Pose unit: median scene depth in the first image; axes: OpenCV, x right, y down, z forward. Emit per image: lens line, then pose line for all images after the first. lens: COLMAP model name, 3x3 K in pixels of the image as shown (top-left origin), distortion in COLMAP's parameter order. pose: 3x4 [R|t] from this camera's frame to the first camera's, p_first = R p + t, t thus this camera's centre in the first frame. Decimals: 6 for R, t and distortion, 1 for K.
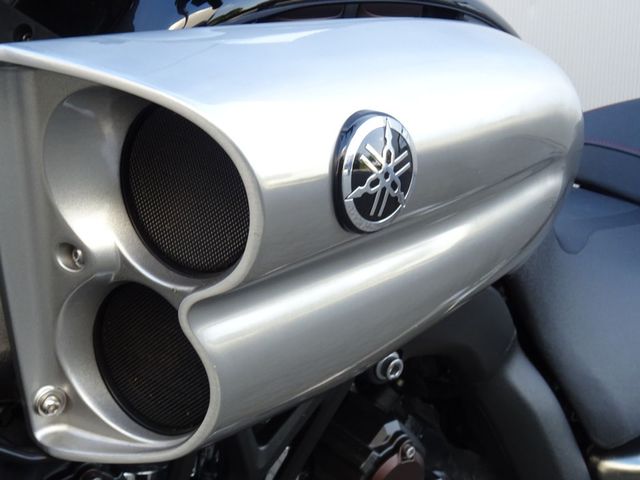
lens RADIAL K [[1108.1, 0, 320.0], [0, 1108.1, 240.0], [0, 0, 1]] dist [-0.027837, -0.230986]
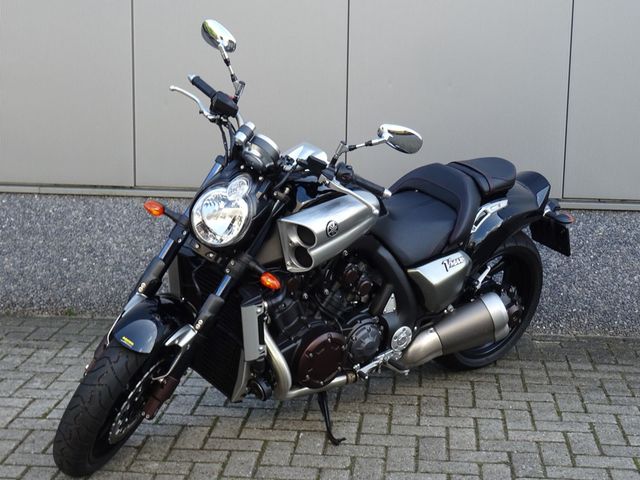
lens RADIAL K [[1108.1, 0, 320.0], [0, 1108.1, 240.0], [0, 0, 1]] dist [-0.027837, -0.230986]
pose [[0.991720, -0.079297, -0.101008, 0.672310], [0.091001, 0.988944, 0.117083, -0.815475], [0.090607, -0.125306, 0.987972, -5.957956]]
